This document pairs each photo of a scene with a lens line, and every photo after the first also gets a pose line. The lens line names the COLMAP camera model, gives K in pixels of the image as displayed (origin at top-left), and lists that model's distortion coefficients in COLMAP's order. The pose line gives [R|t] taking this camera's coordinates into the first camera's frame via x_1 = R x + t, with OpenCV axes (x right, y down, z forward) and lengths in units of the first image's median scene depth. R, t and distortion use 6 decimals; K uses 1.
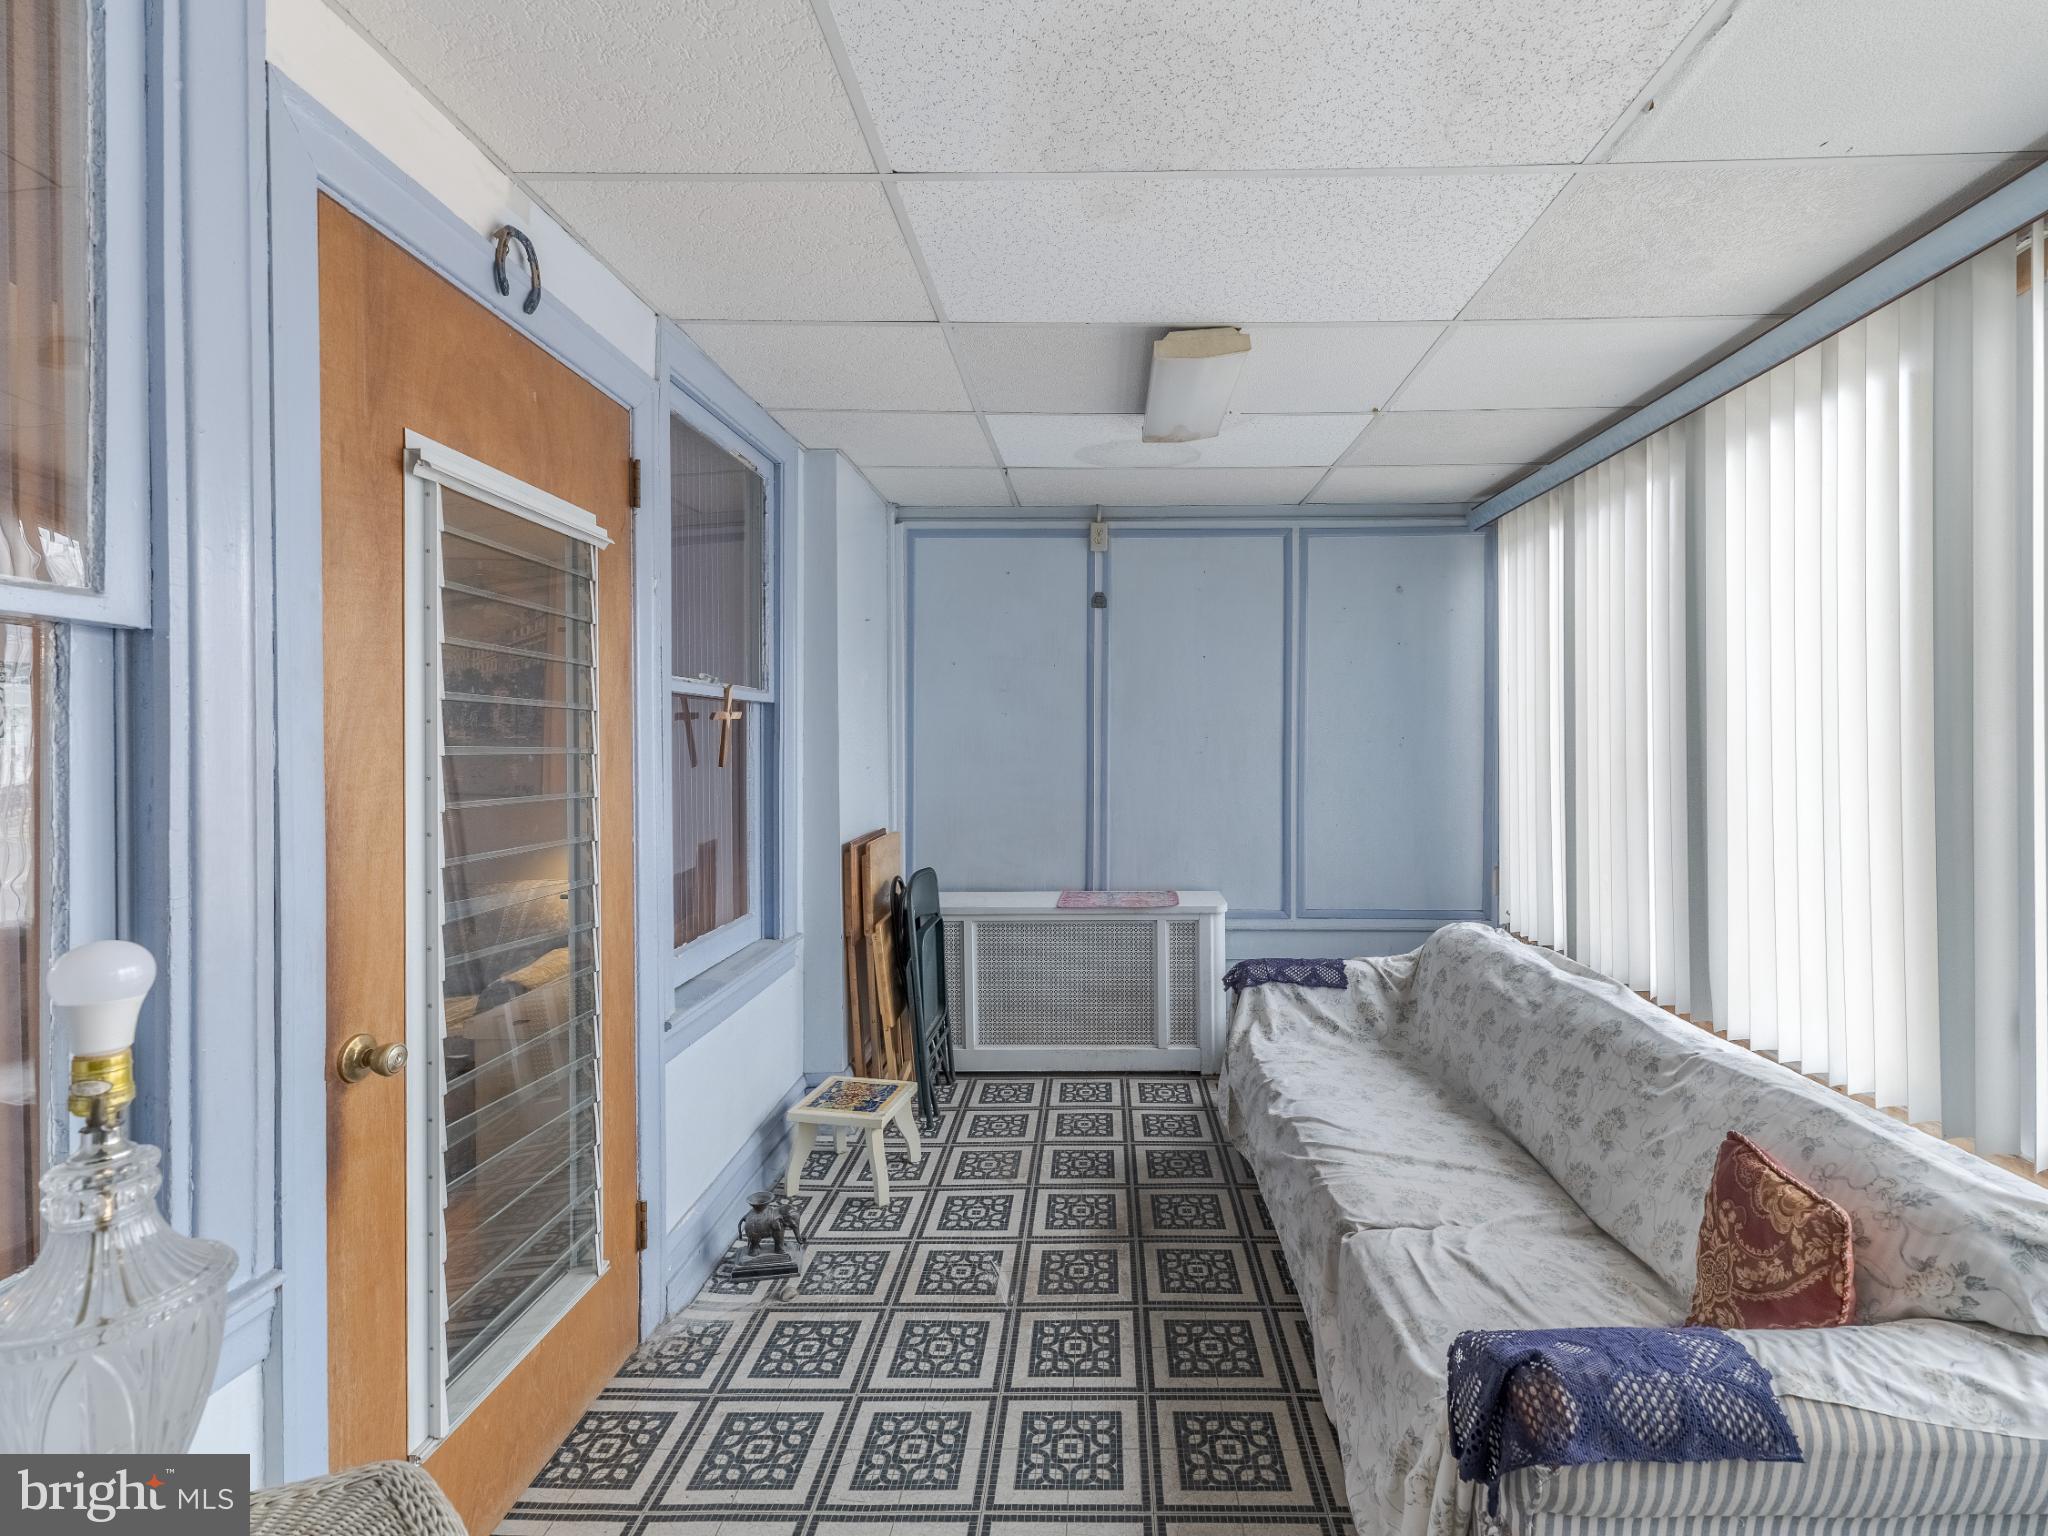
lens RADIAL K [[957.5, 0, 1033.8], [0, 957.5, 744.7], [0, 0, 1]] dist [0.000148, 0.000977]
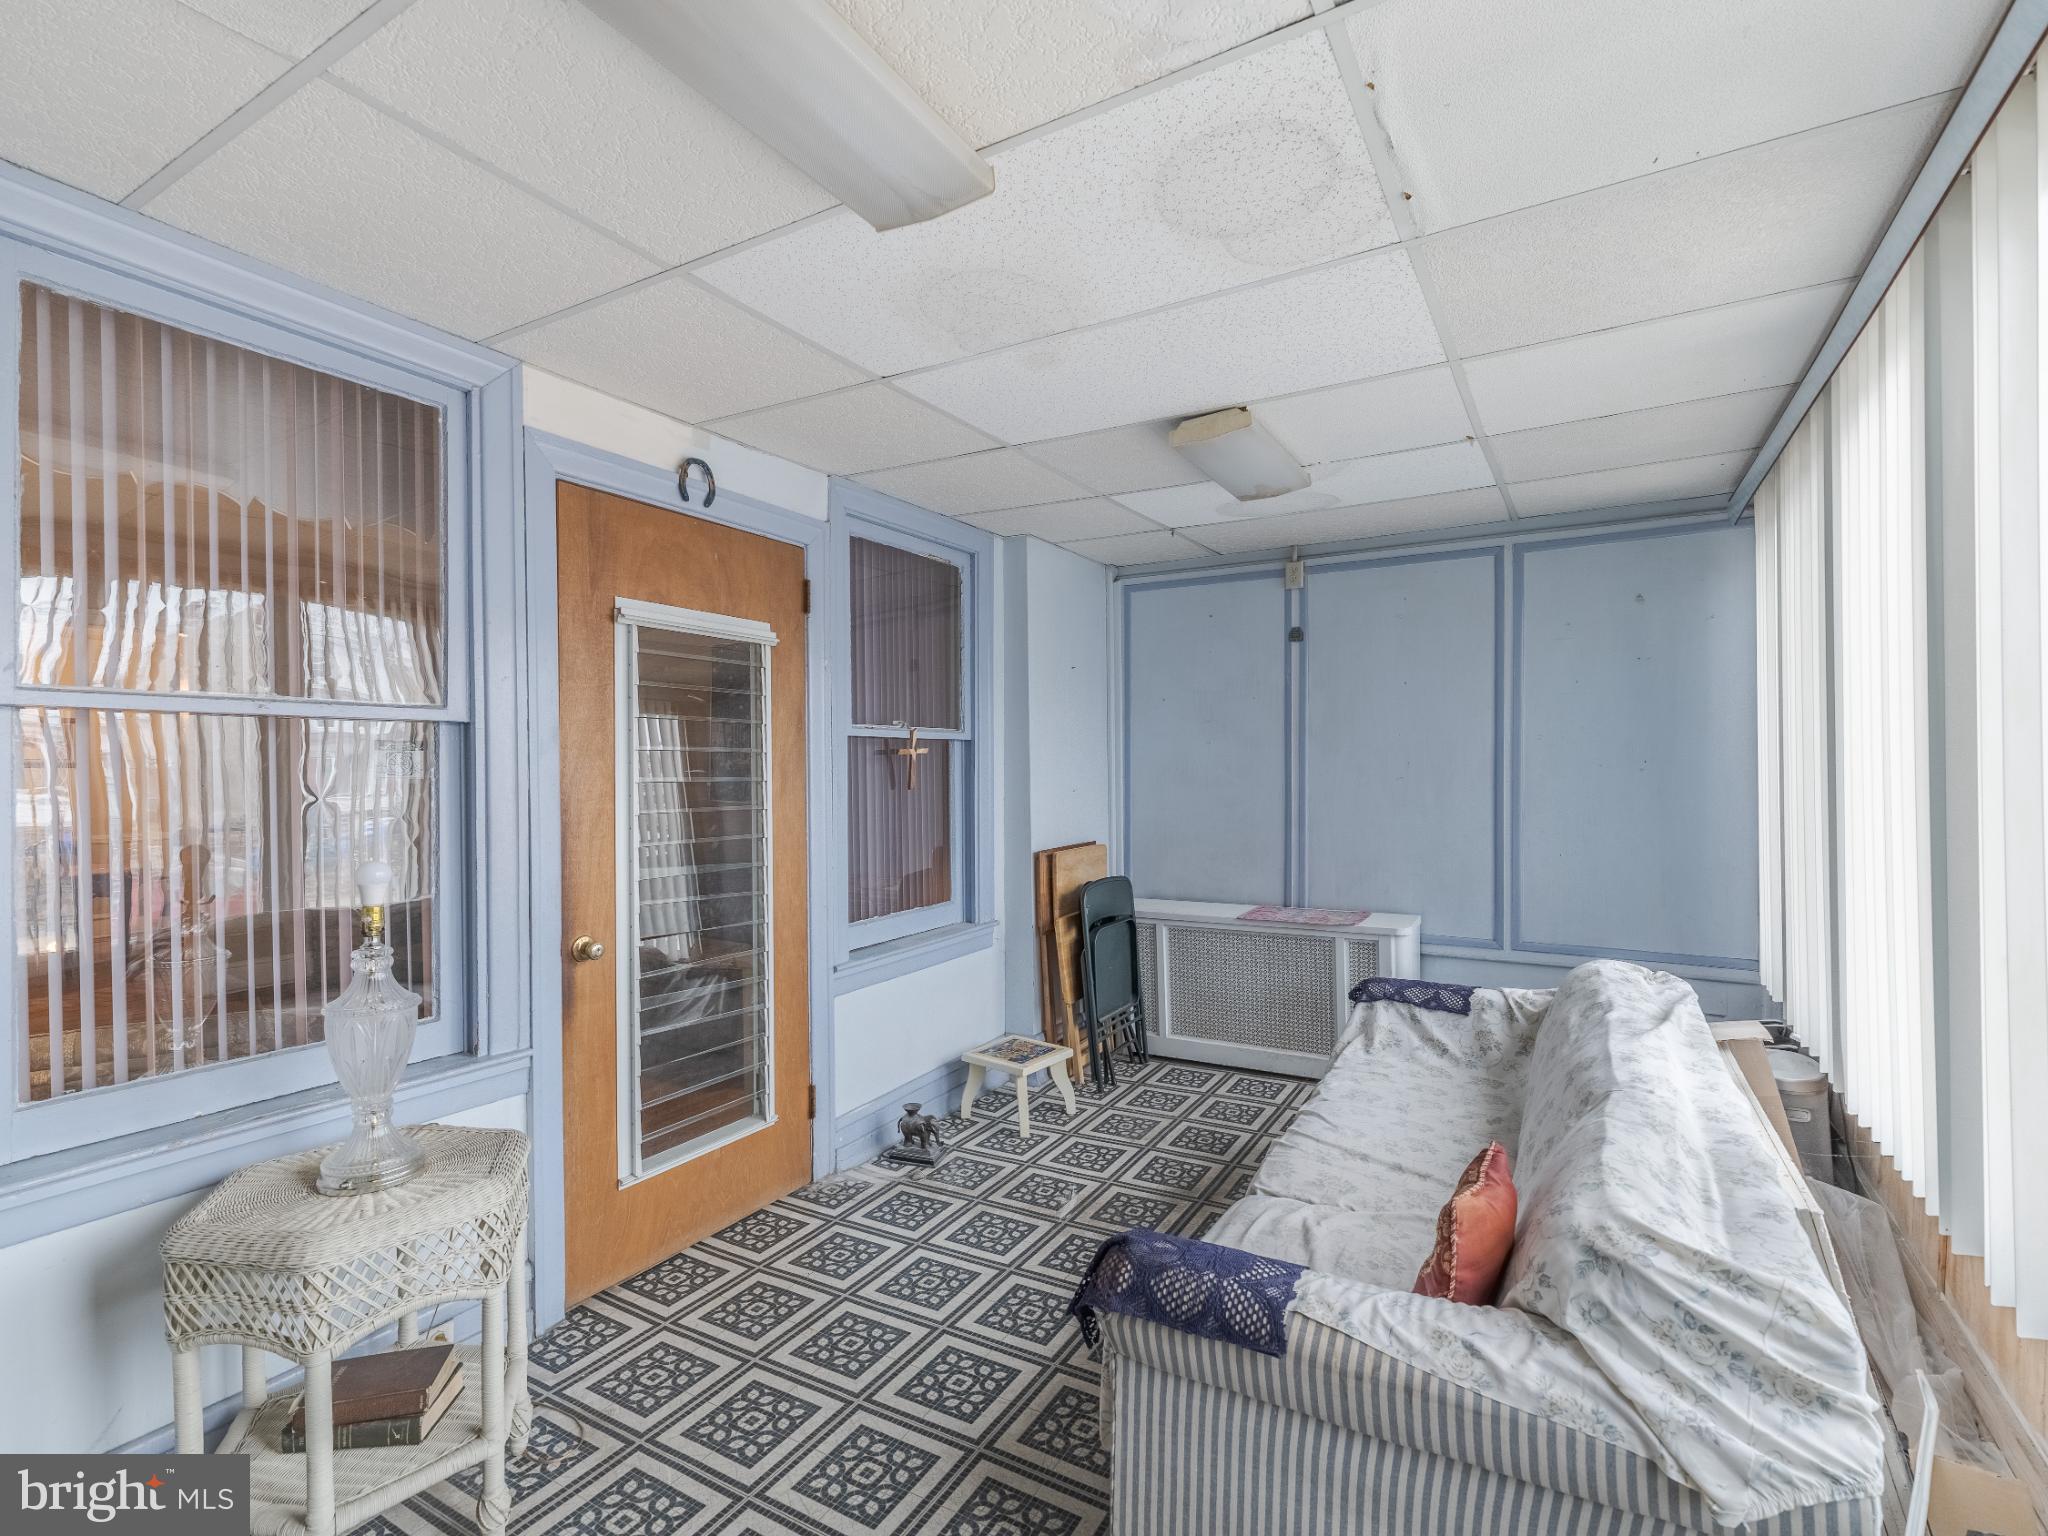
lens RADIAL K [[931.2, 0, 1024.0], [0, 931.2, 768.0], [0, 0, 1]] dist [-0.003409, 0.001144]
pose [[0.884980, -0.003272, -0.465617, 0.379361], [0.004278, 0.999990, 0.001103, -0.006688], [0.465609, -0.002968, 0.884985, -0.077006]]
